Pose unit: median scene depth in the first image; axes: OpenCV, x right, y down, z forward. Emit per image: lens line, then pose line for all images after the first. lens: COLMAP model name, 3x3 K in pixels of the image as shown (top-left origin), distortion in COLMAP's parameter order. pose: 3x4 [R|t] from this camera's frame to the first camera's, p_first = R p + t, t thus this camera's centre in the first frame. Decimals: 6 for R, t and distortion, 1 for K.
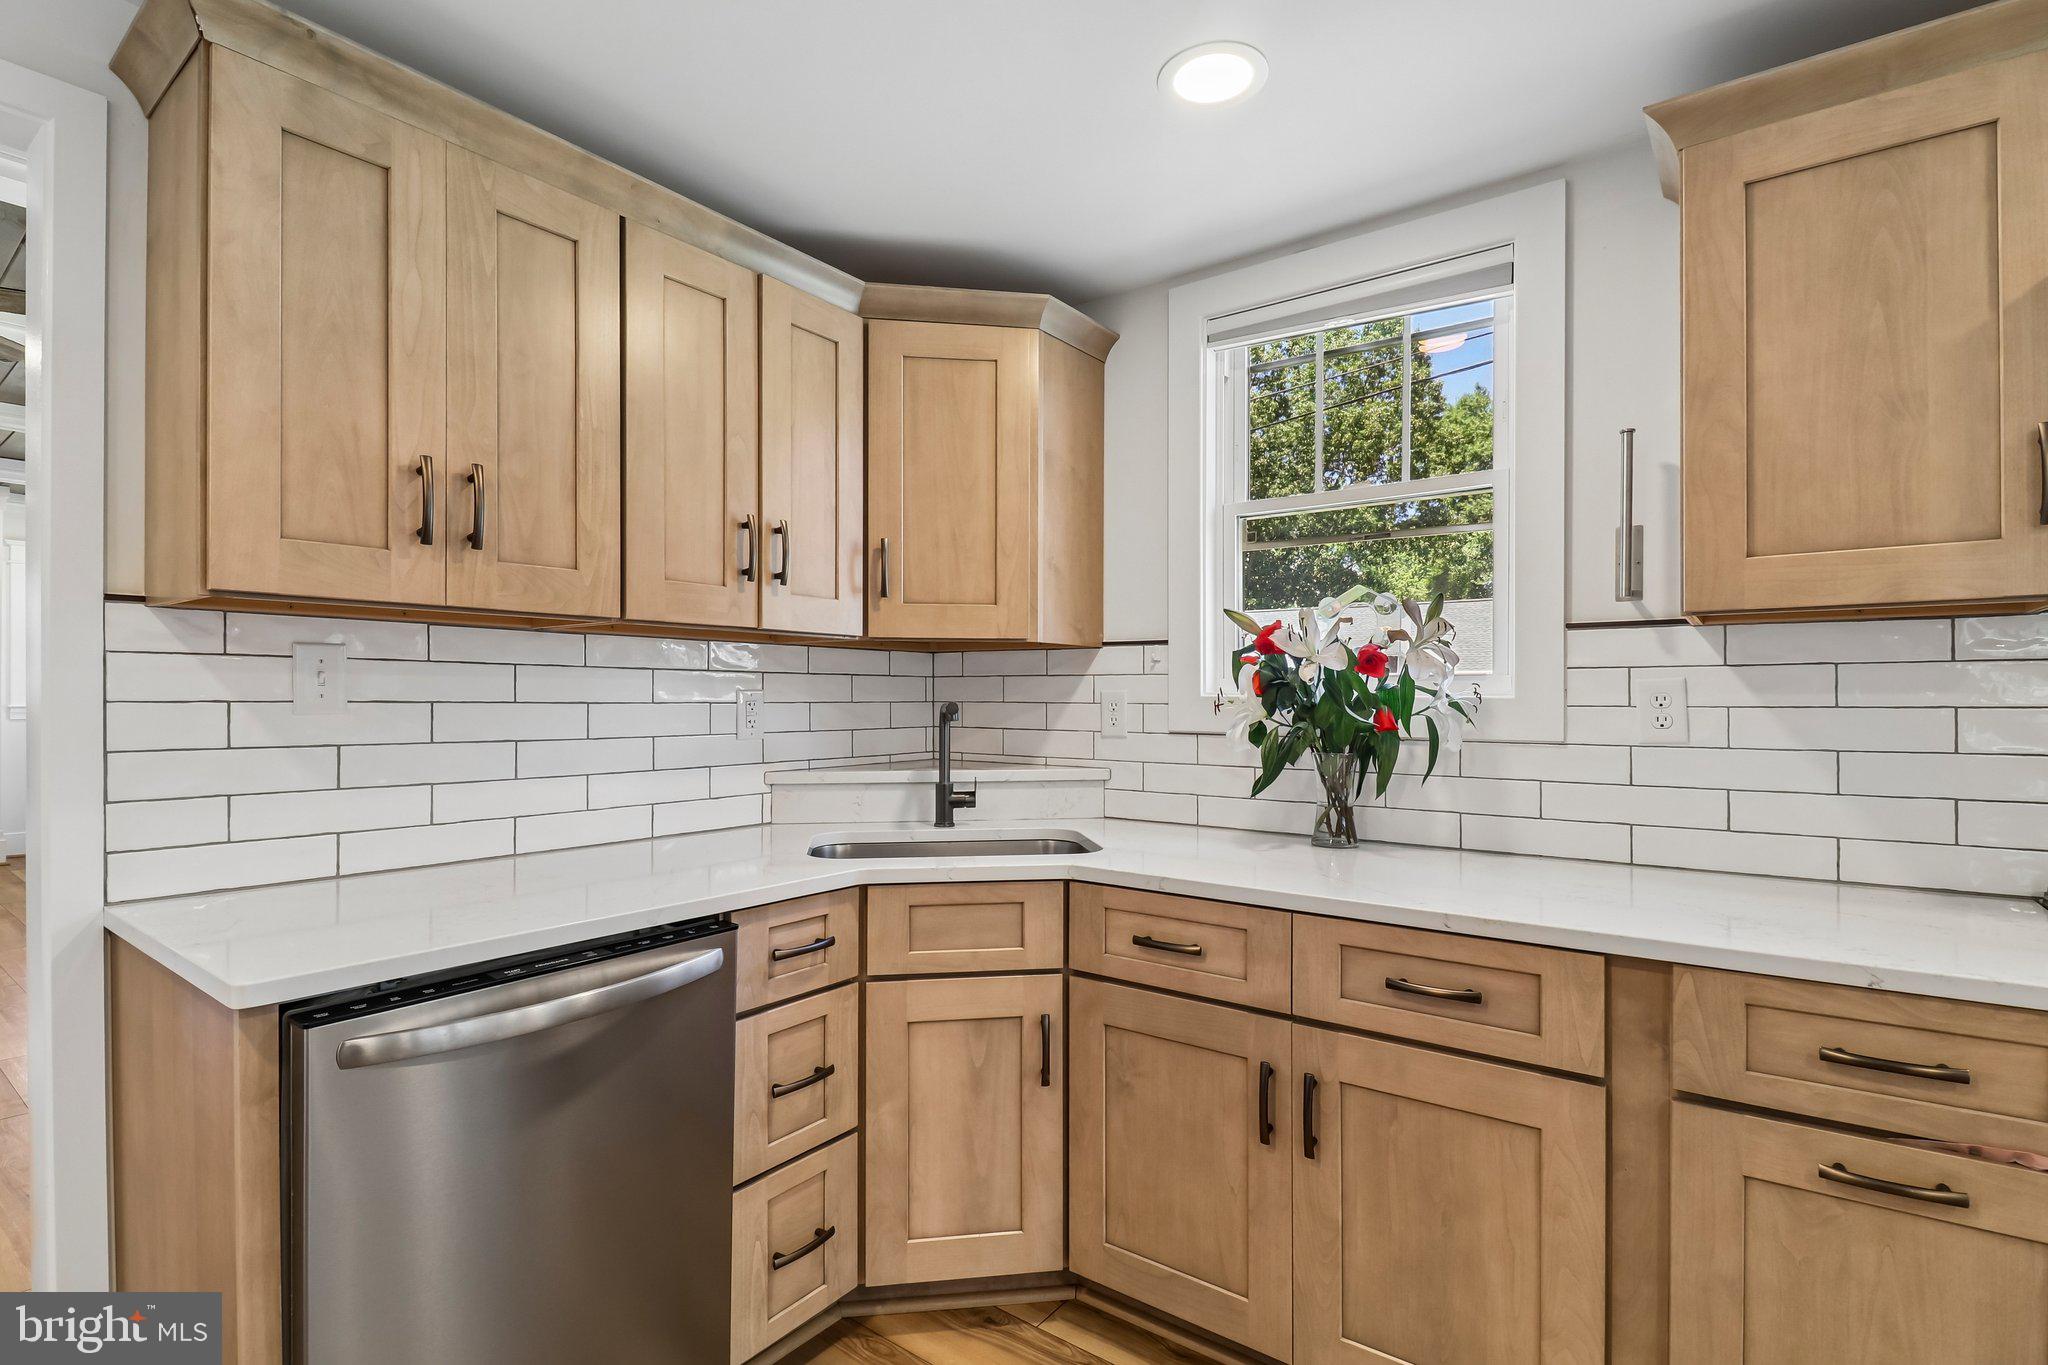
lens RADIAL K [[973.9, 0, 1010.2], [0, 973.9, 707.5], [0, 0, 1]] dist [0.016676, -0.015354]
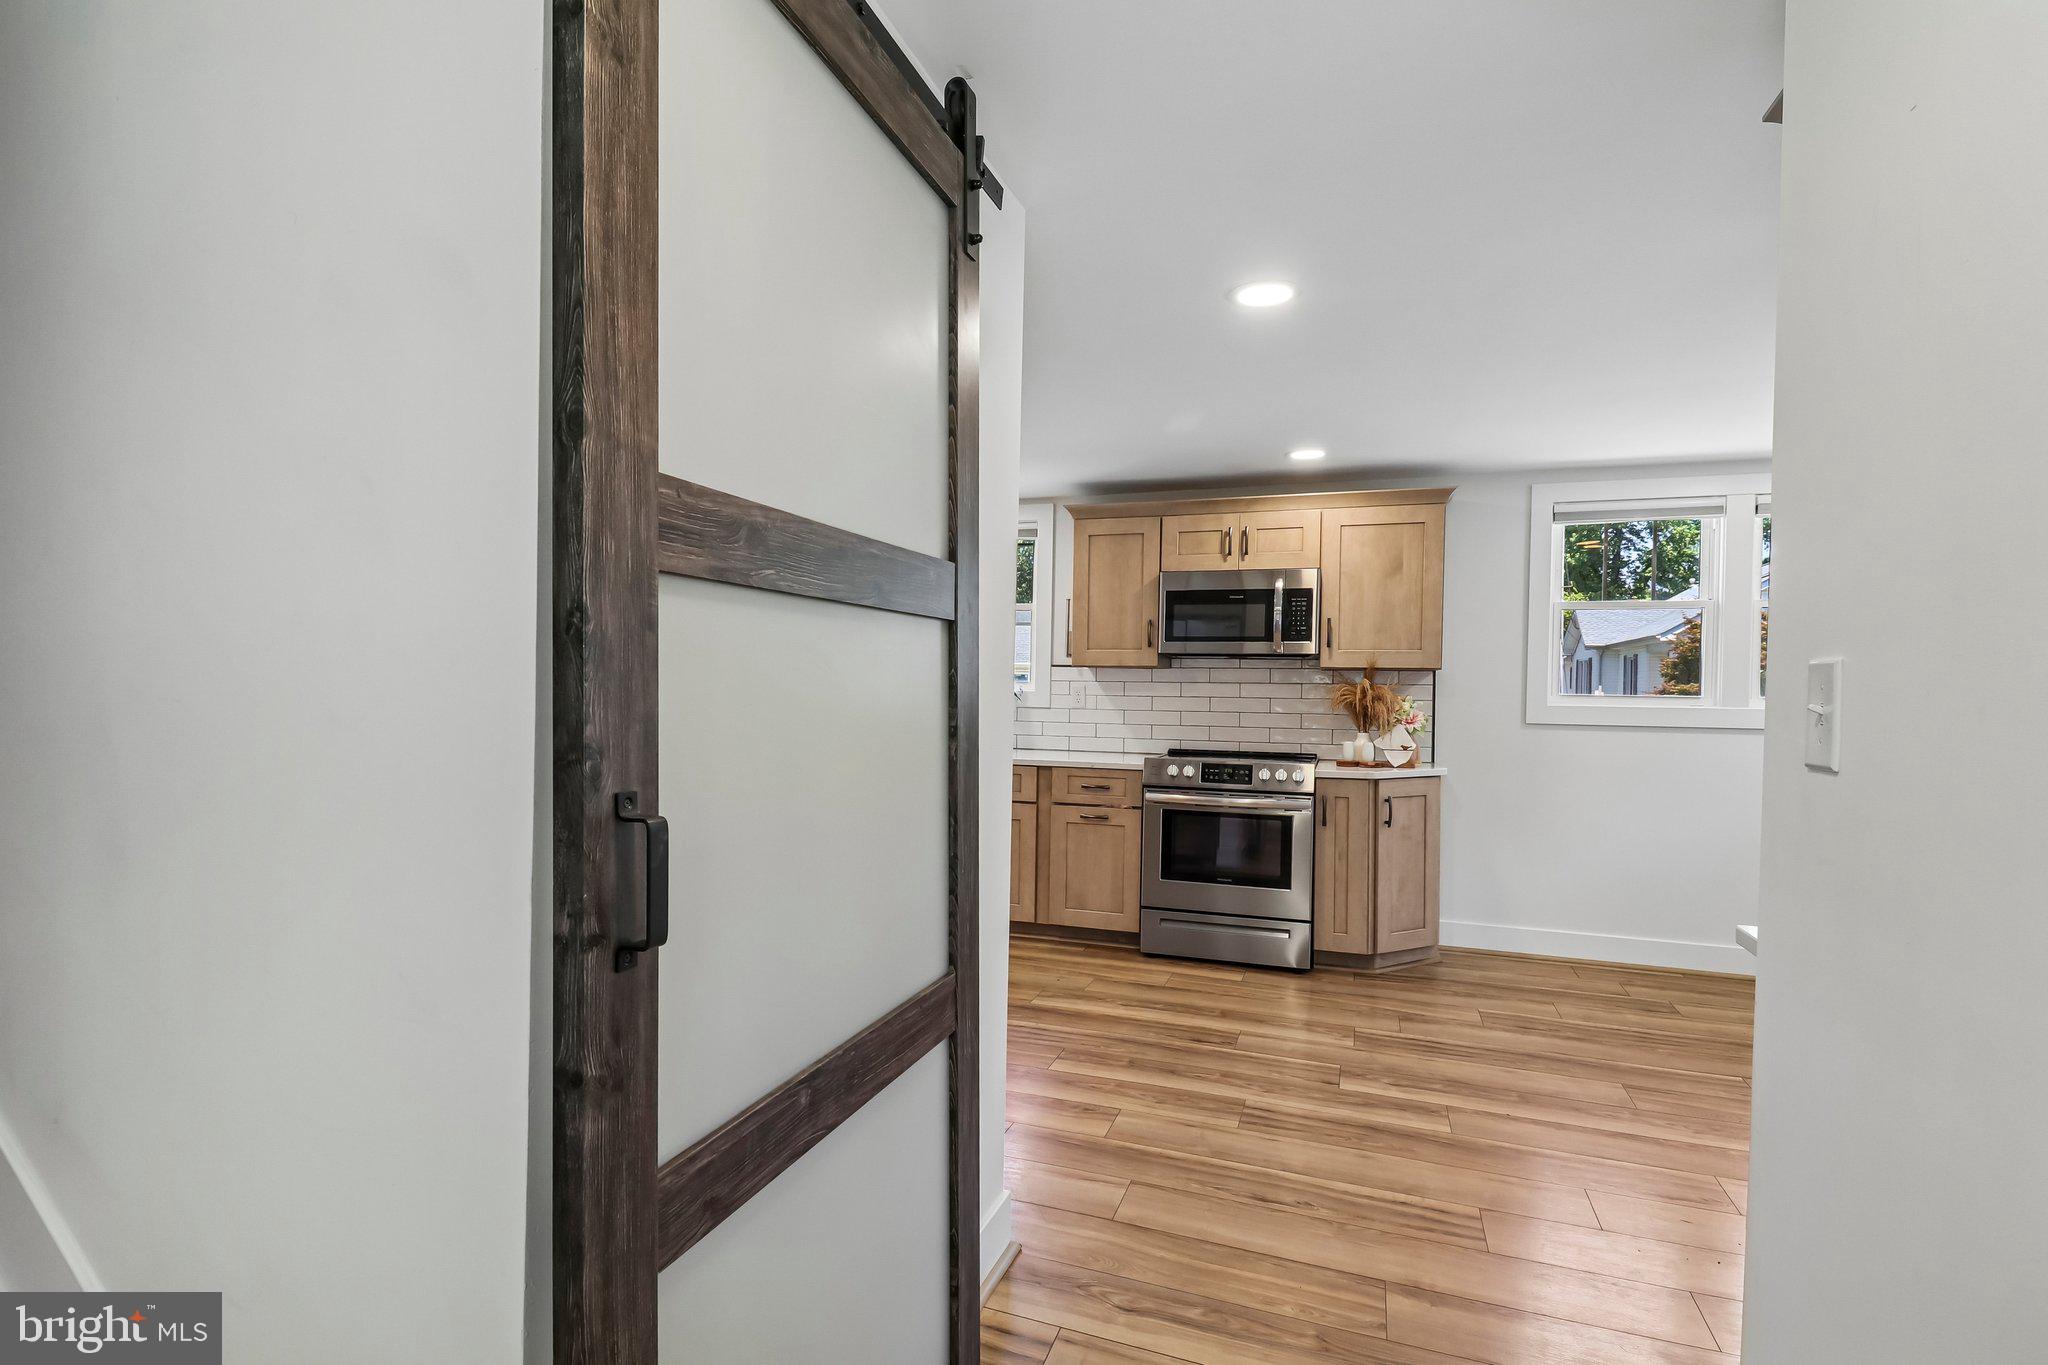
lens RADIAL K [[982.6, 0, 1019.4], [0, 982.6, 707.9], [0, 0, 1]] dist [0.021360, -0.016992]
pose [[0.950506, 0.008148, 0.310600, -0.392324], [-0.013800, 0.999777, 0.016005, -0.007060], [-0.310400, -0.019499, 0.950406, -1.675722]]
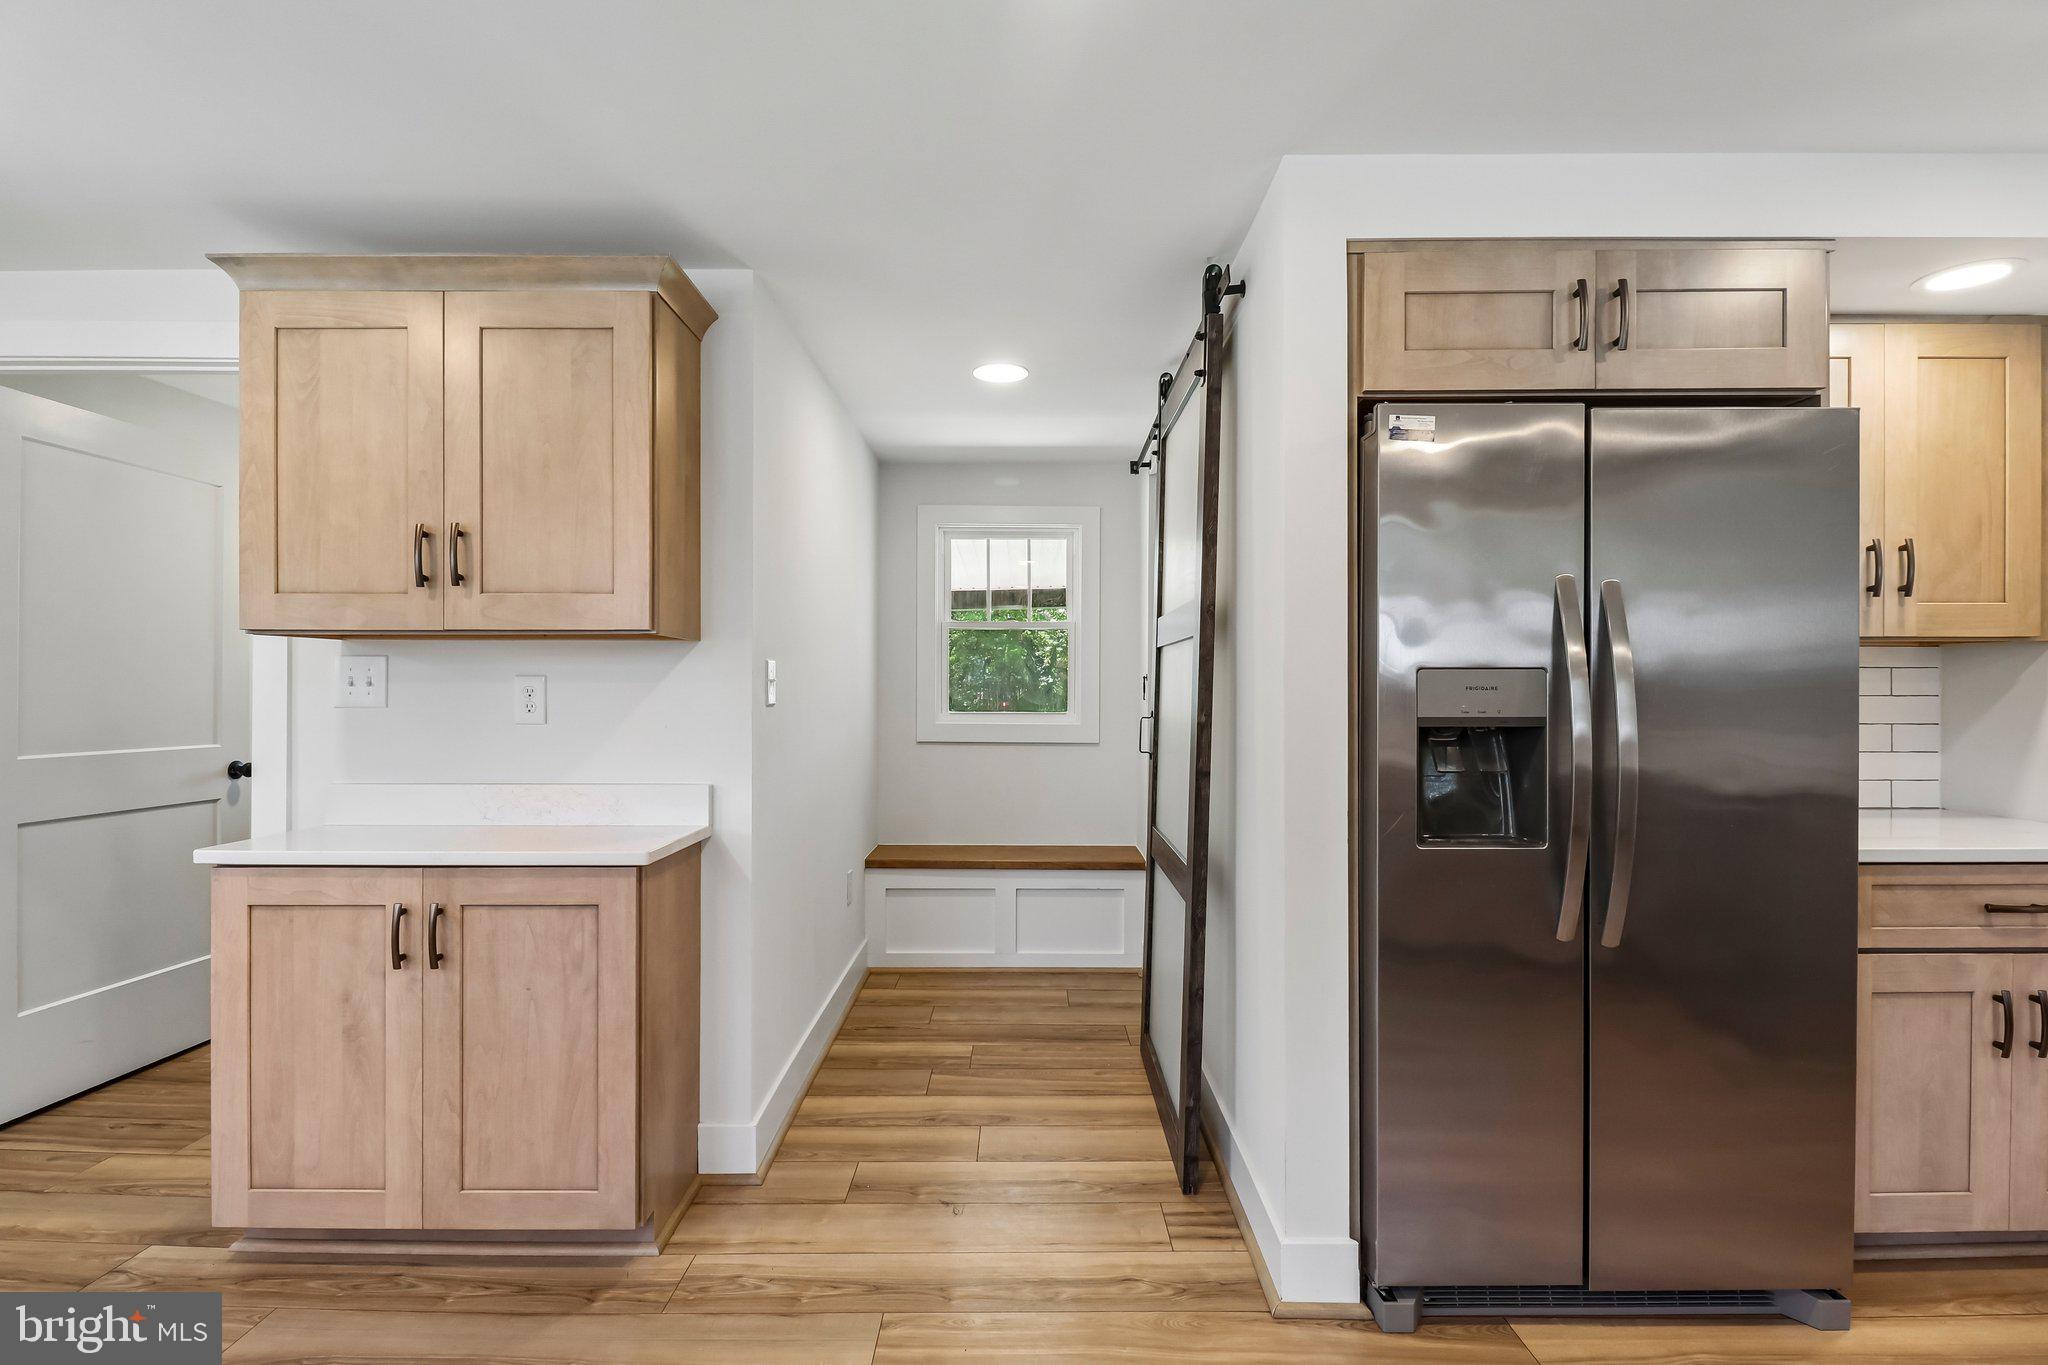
lens RADIAL K [[966.3, 0, 1023.2], [0, 966.3, 693.4], [0, 0, 1]] dist [0.016105, -0.014576]
pose [[-0.800928, -0.002608, -0.598756, 0.790076], [-0.008344, 0.999942, 0.006805, -0.000837], [0.598703, 0.010446, -0.800903, 0.067599]]
